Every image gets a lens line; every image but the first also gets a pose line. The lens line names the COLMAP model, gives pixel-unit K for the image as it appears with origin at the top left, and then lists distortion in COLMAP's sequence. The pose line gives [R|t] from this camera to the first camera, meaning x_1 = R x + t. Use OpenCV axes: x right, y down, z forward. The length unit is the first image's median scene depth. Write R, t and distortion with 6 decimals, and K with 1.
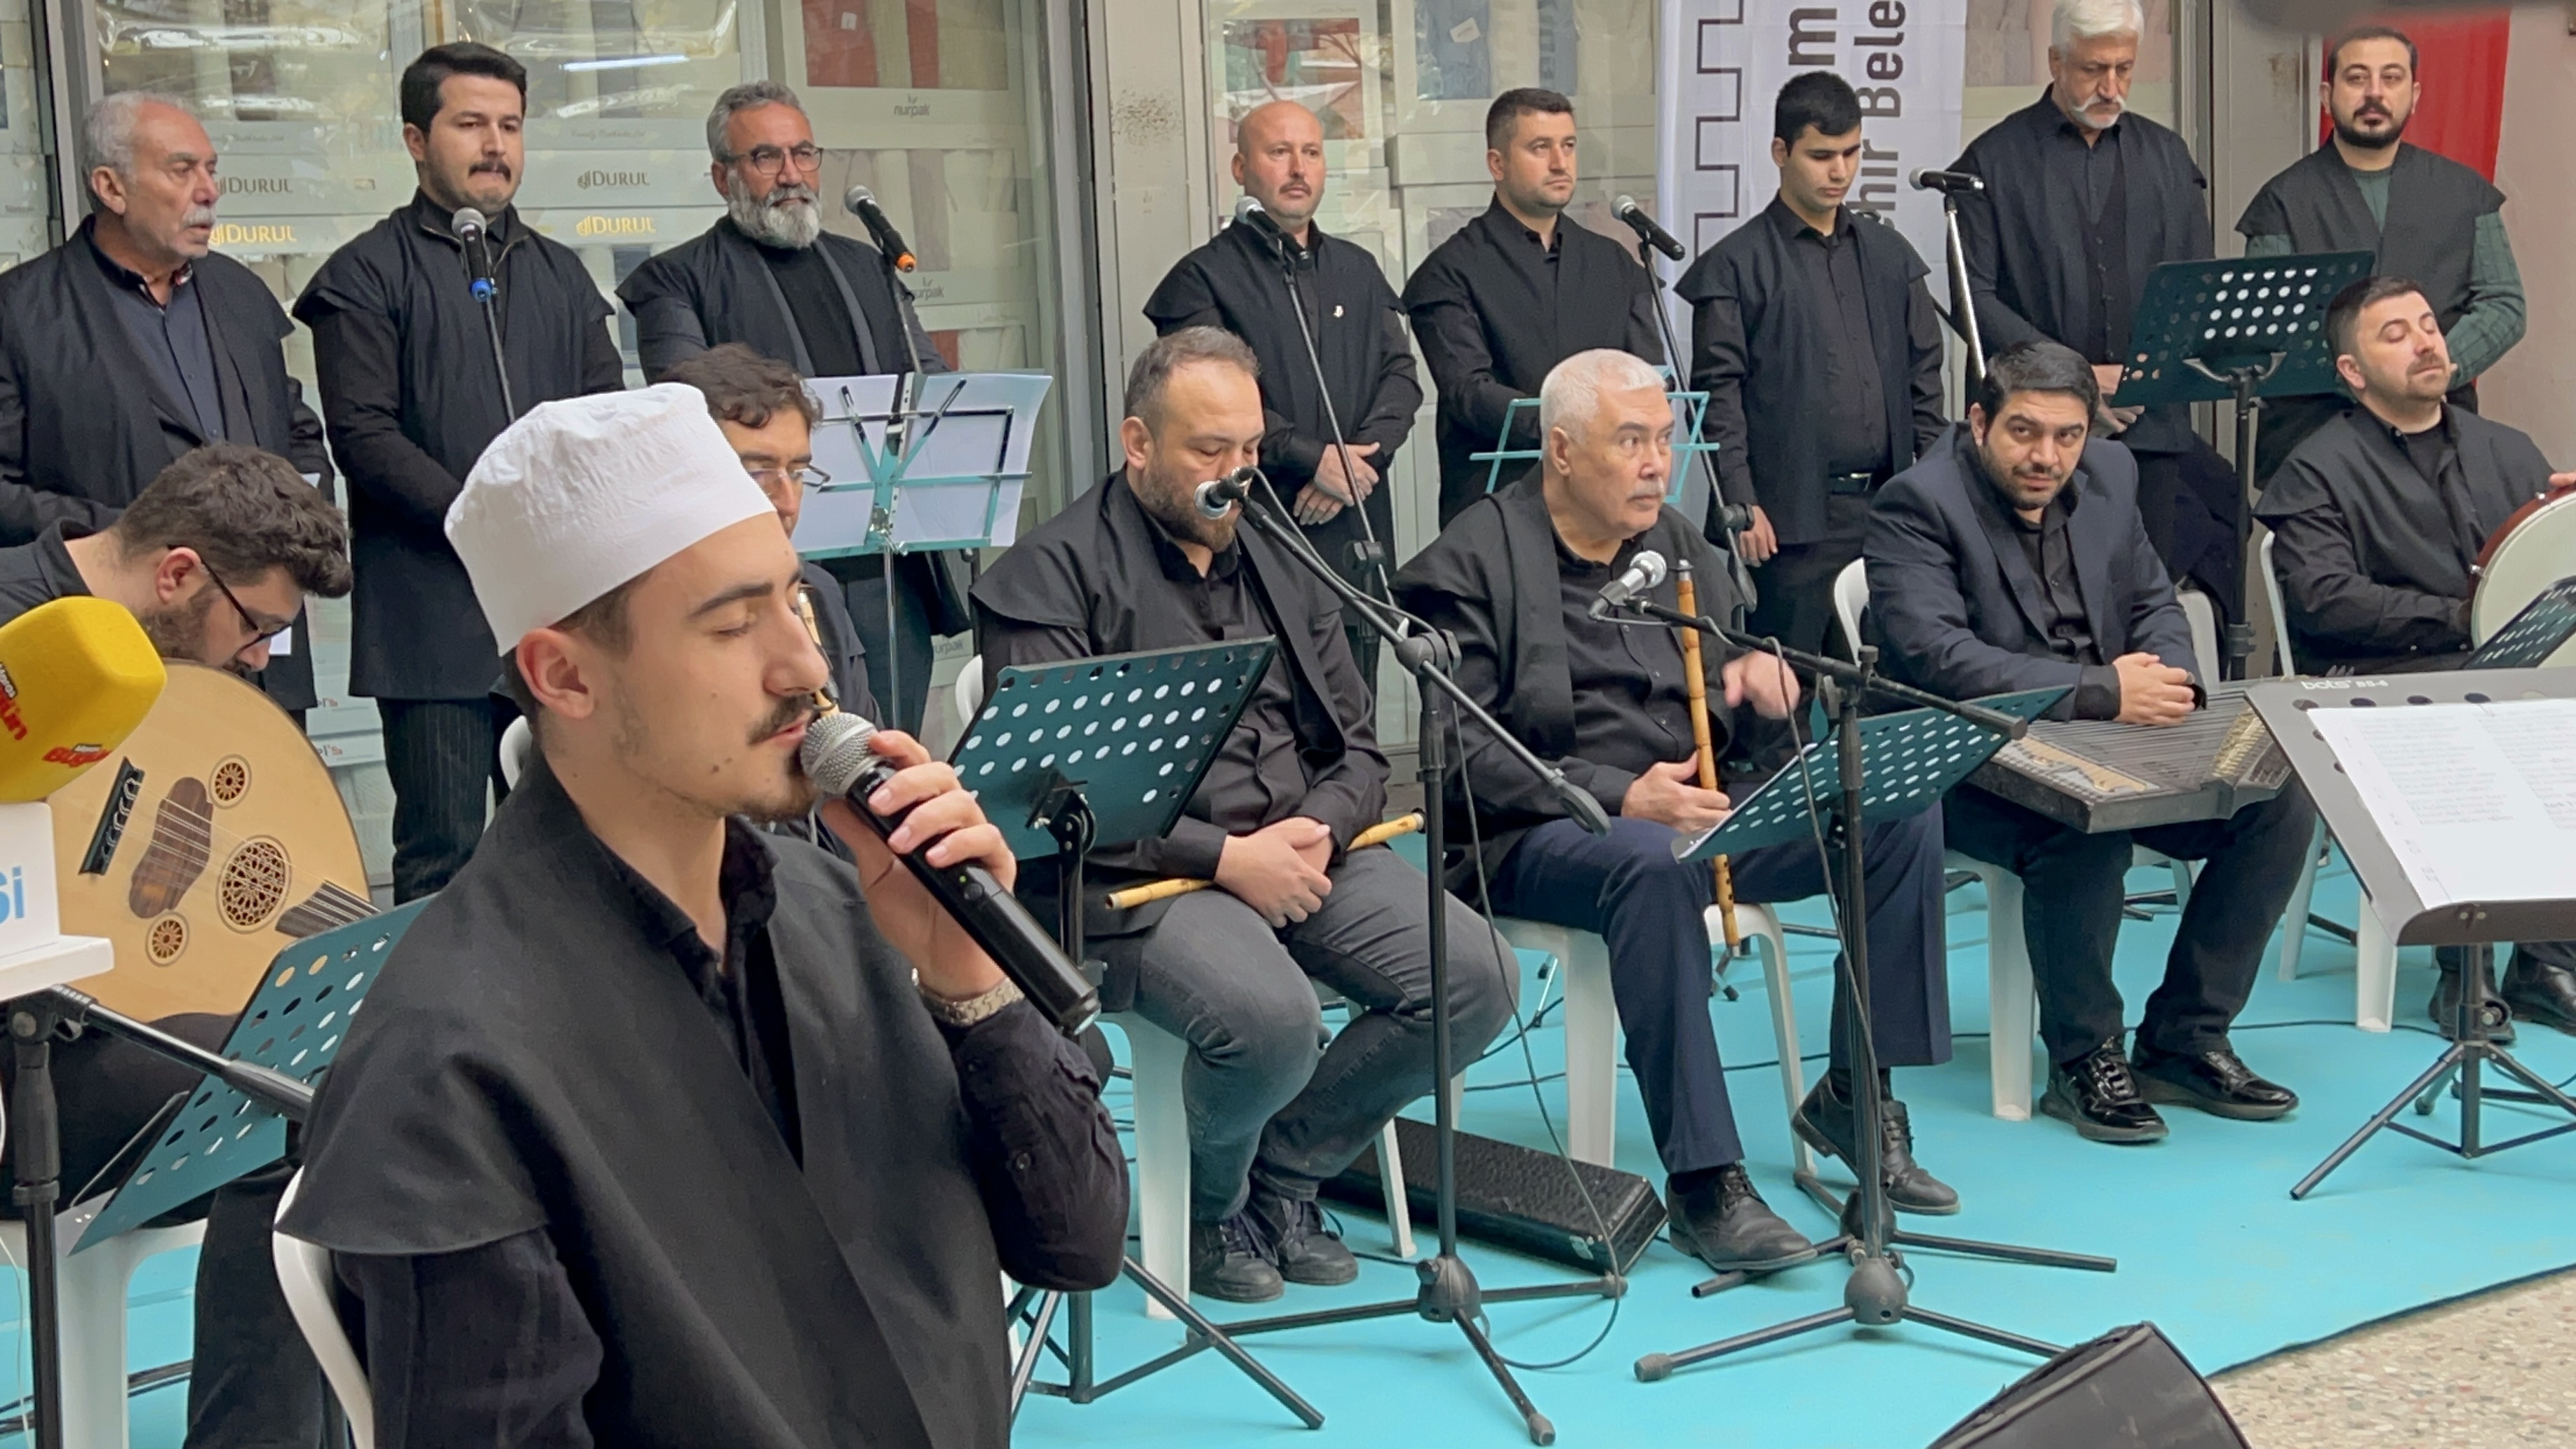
lens RADIAL K [[3538.0, 0, 1288.3], [0, 3538.0, 711.1], [0, 0, 1]] dist [0.090961, 0.000000]
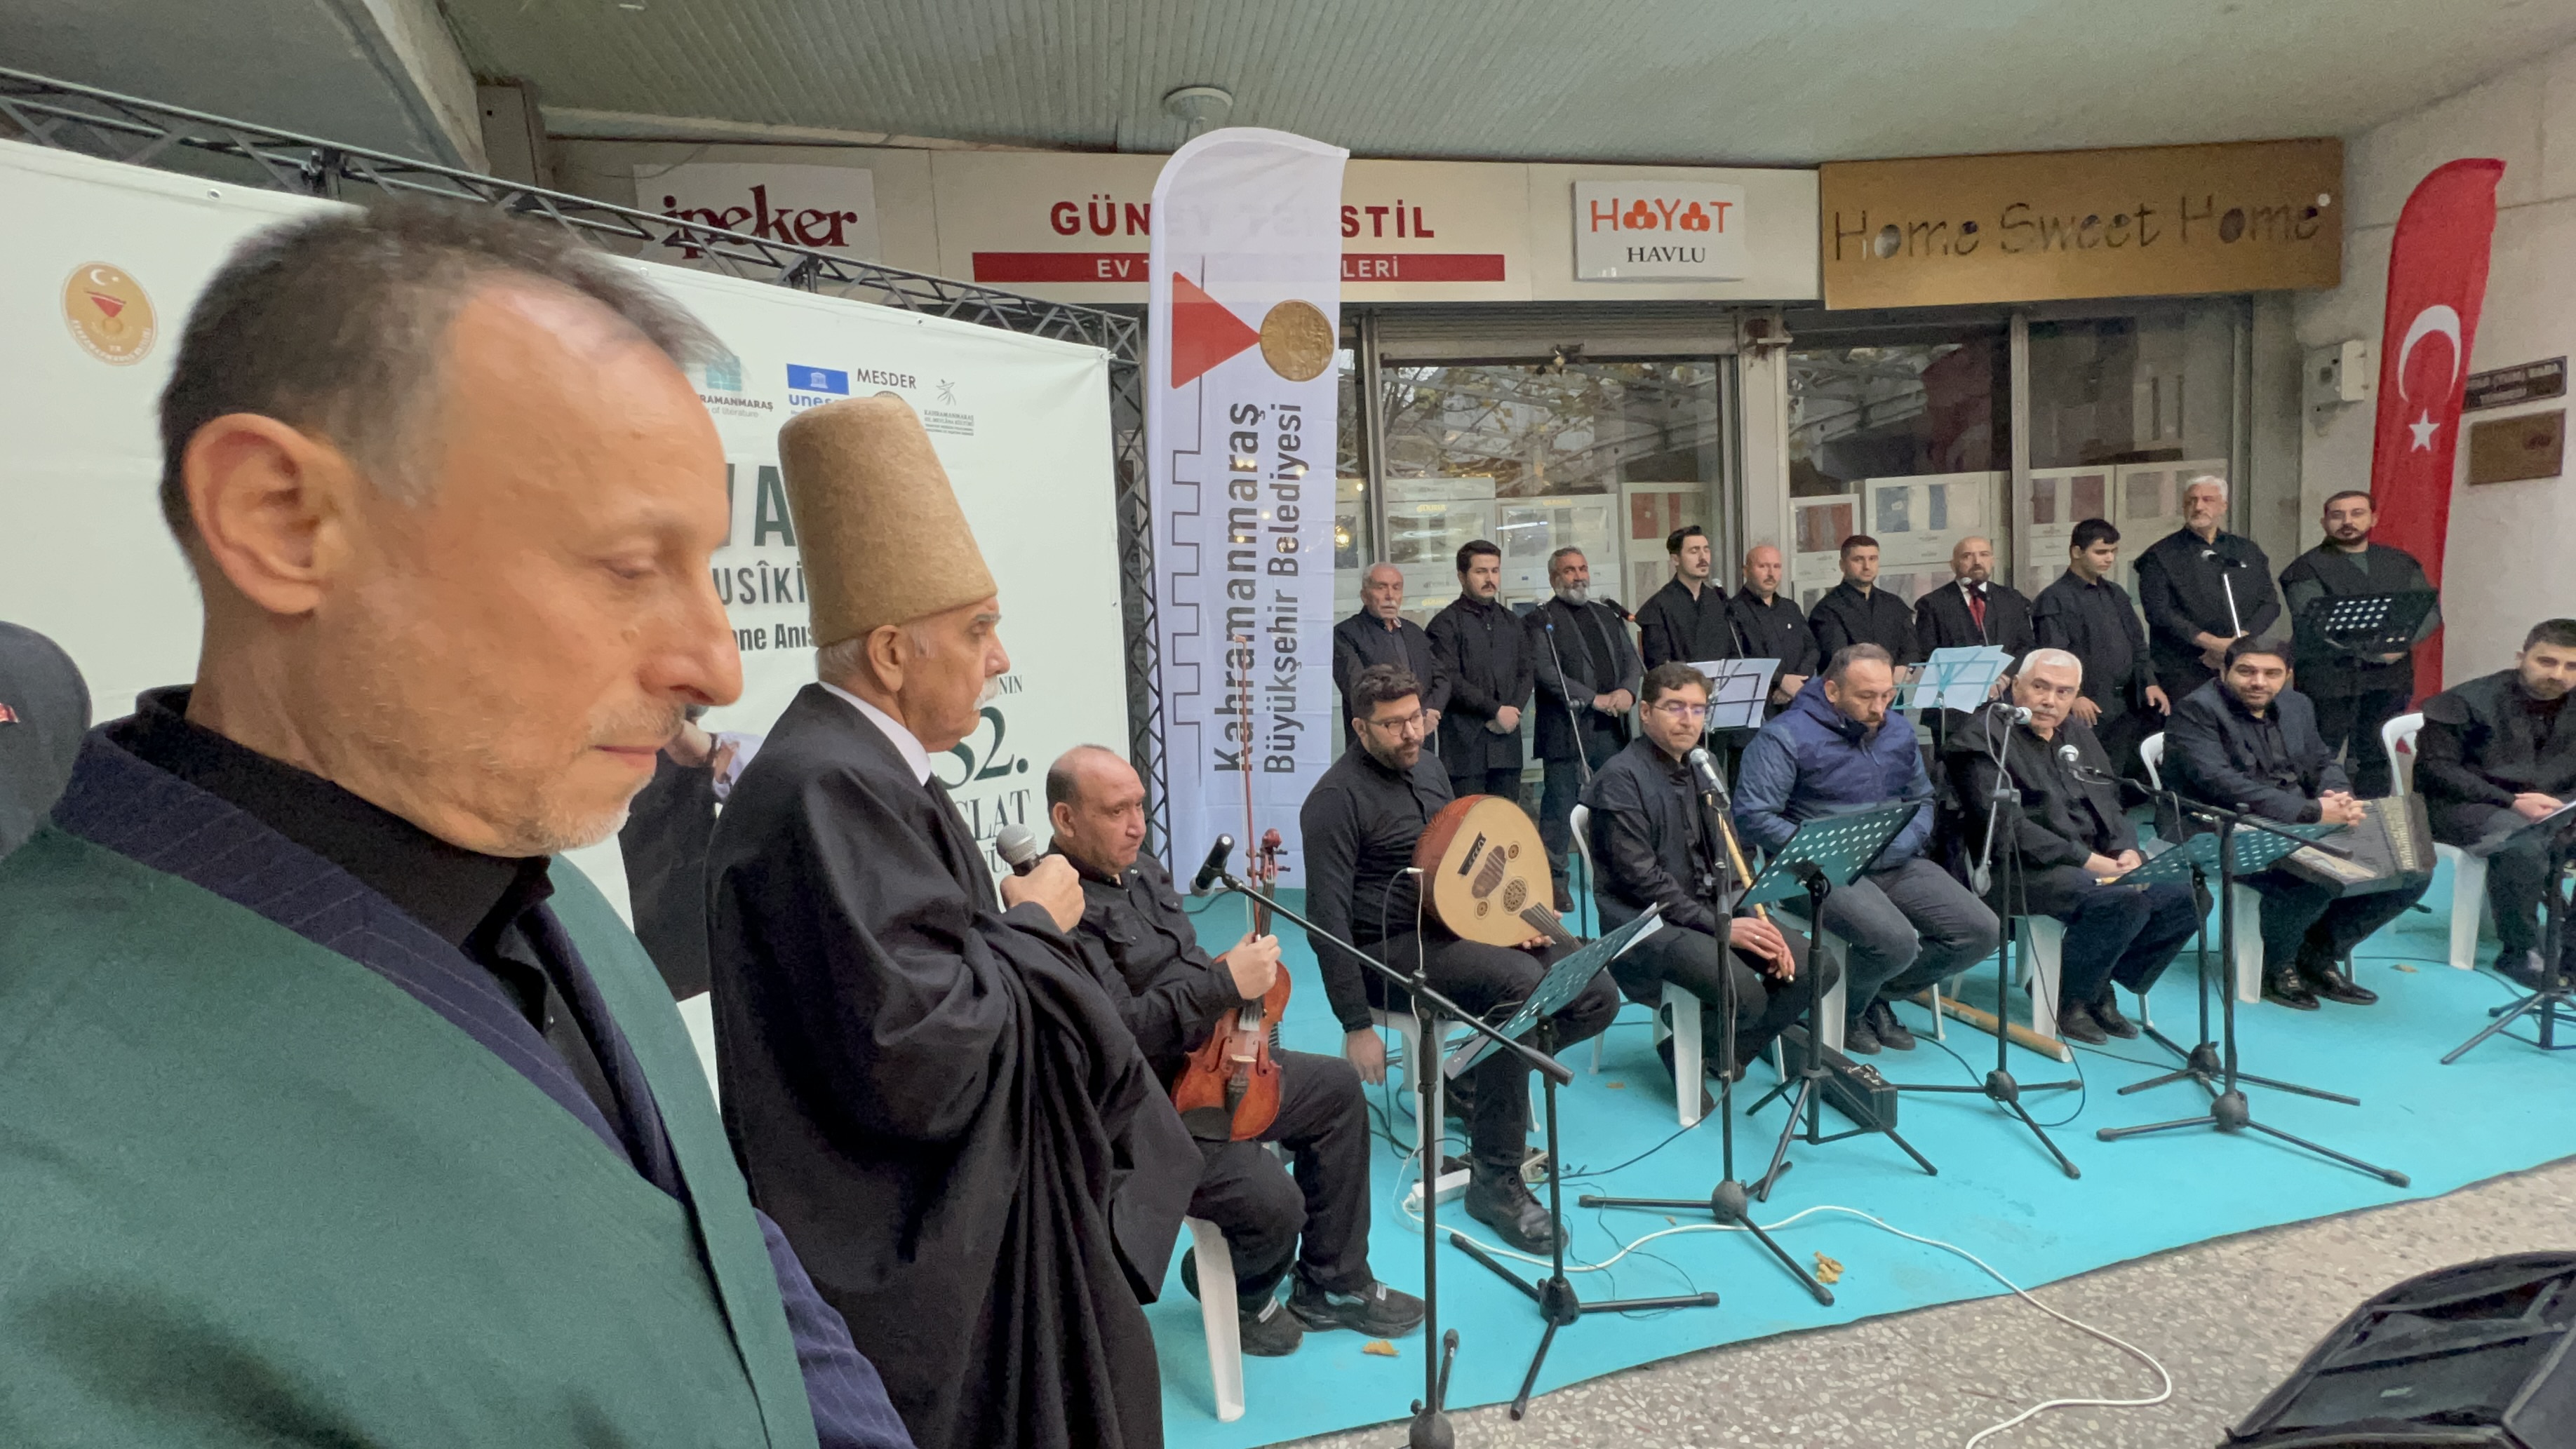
lens RADIAL K [[1134.4, 0, 1281.2], [0, 1134.4, 713.5], [0, 0, 1]] dist [-0.001892, 0.000716]
pose [[0.932718, 0.015562, -0.360271, -0.108267], [-0.020365, 0.999747, -0.009539, -0.045936], [0.360031, 0.016234, 0.932799, 0.158980]]
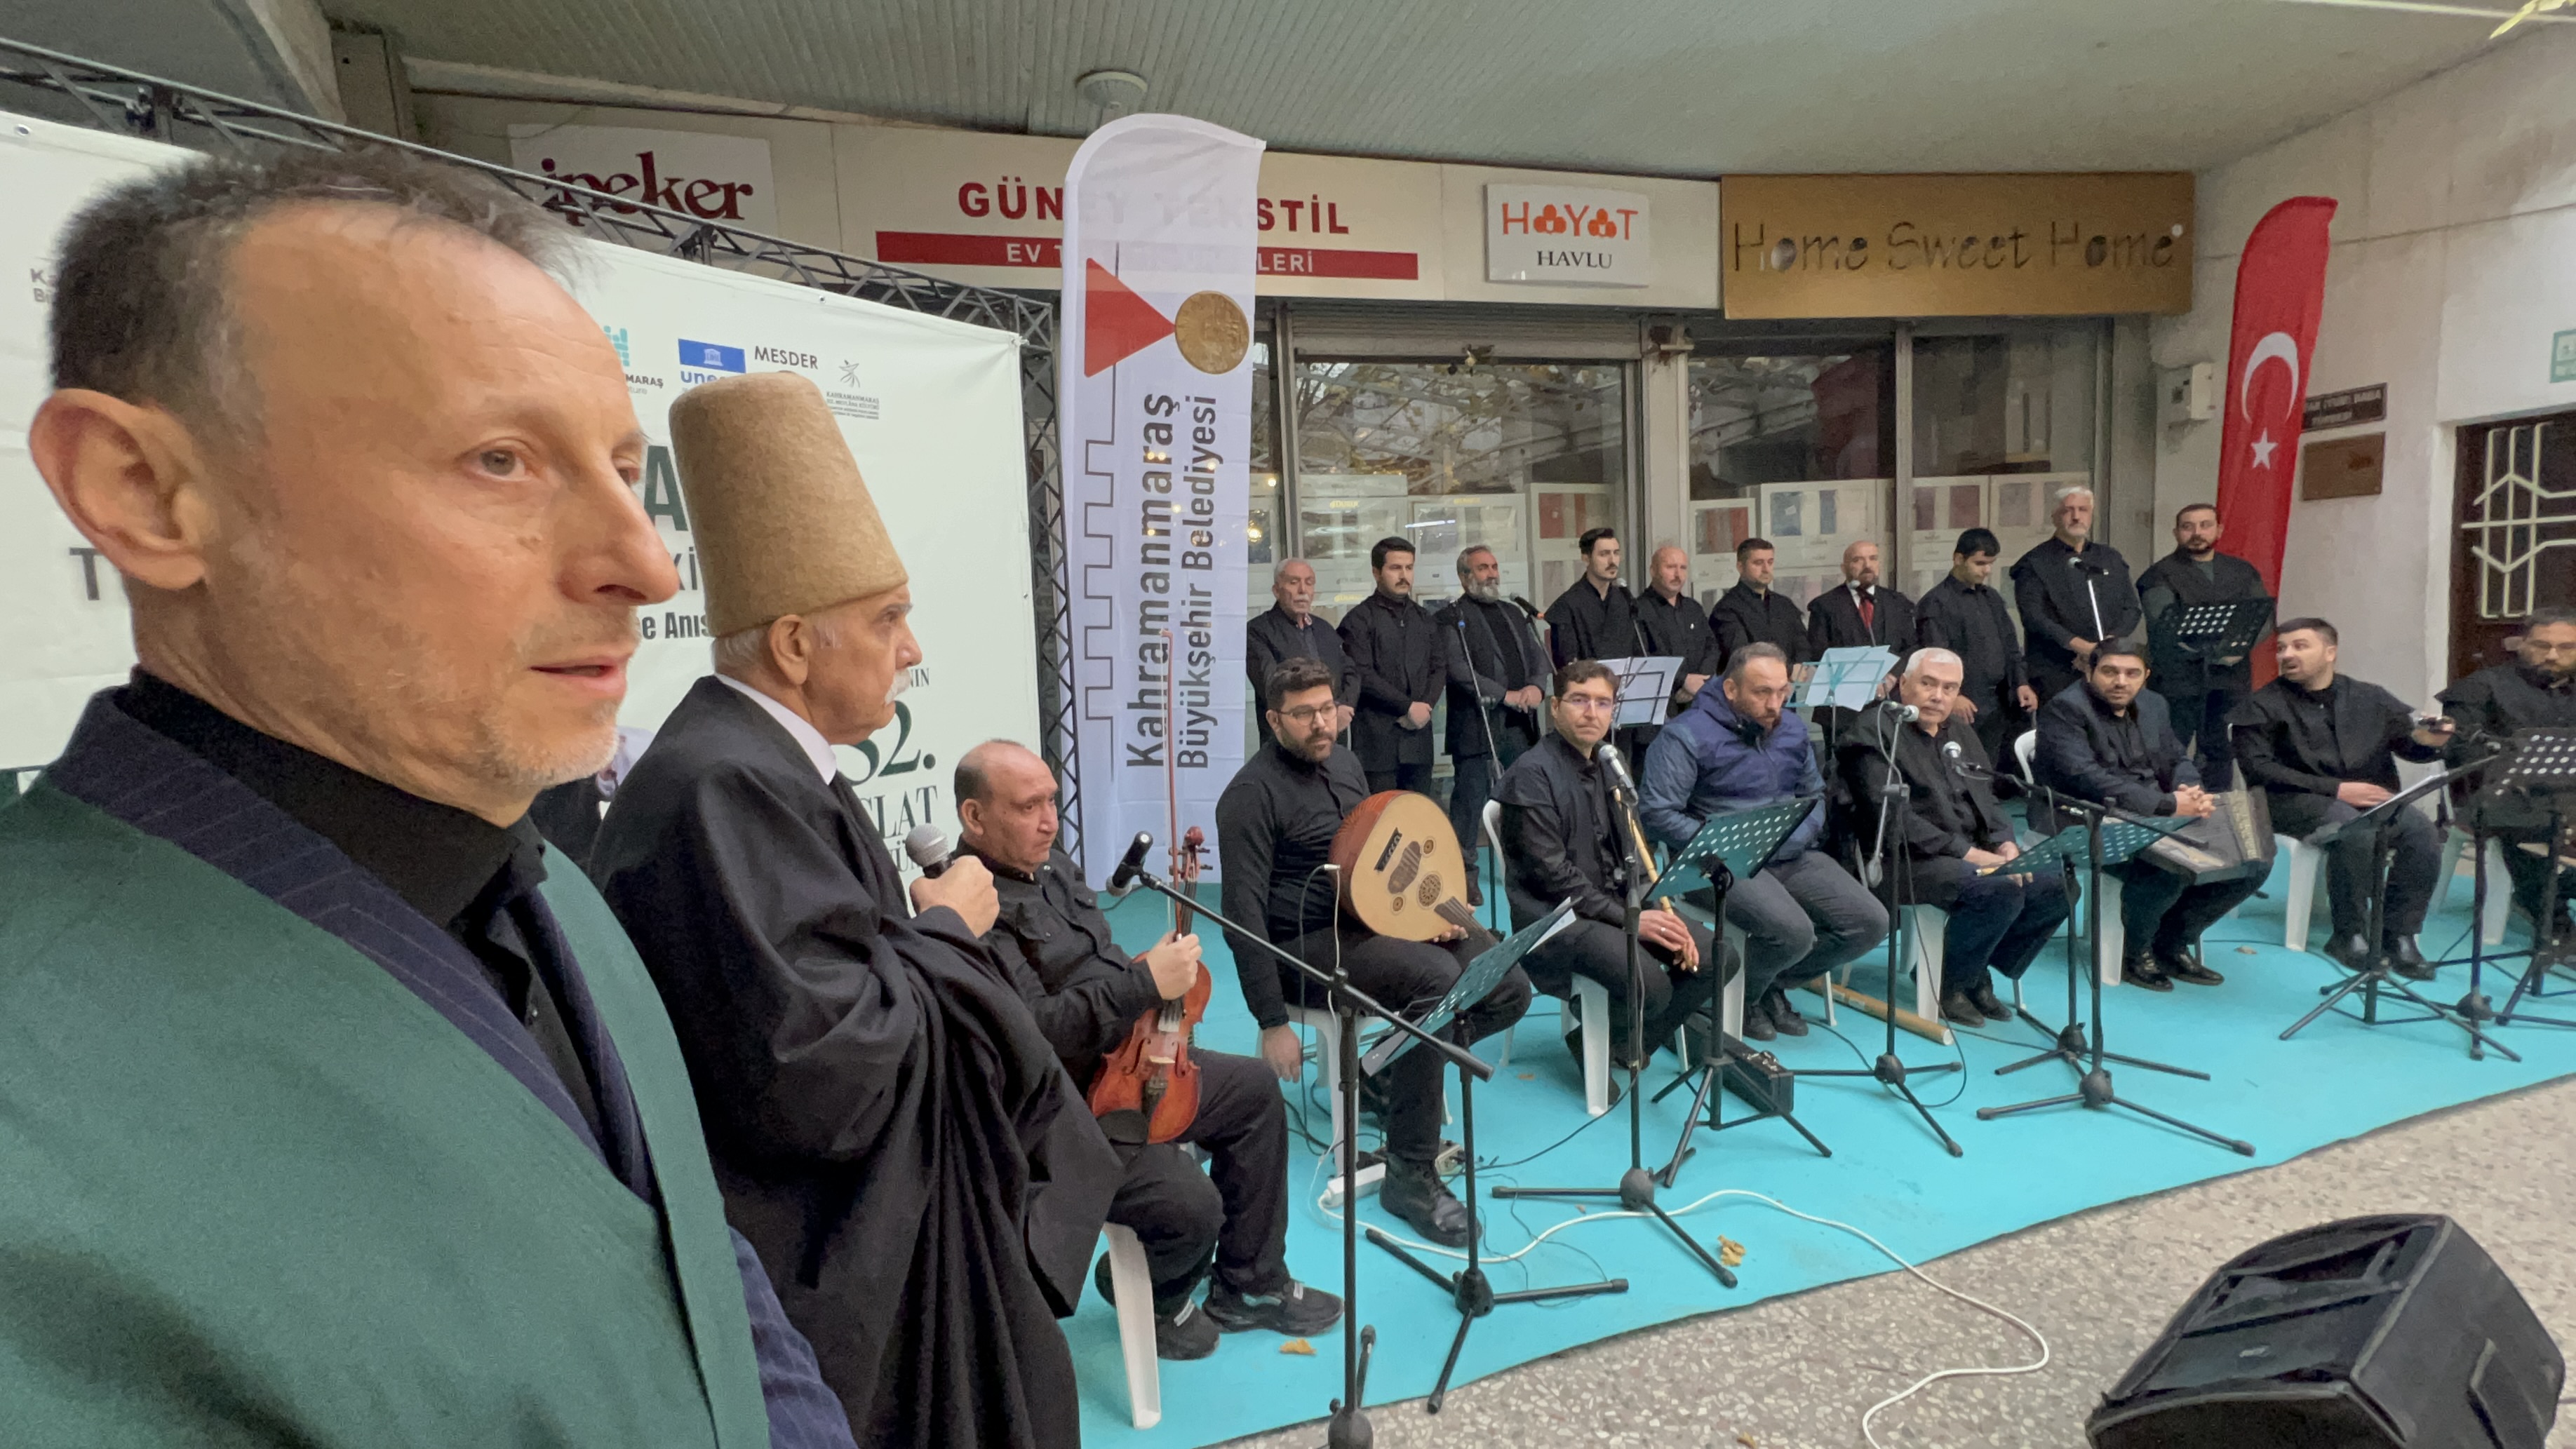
lens RADIAL K [[1134.4, 0, 1281.7], [0, 1134.4, 712.9], [0, 0, 1]] dist [-0.001892, 0.000716]
pose [[0.958777, 0.020484, -0.283420, -0.114199], [-0.023570, 0.999694, -0.007480, -0.046023], [0.283180, 0.013852, 0.958967, 0.162722]]
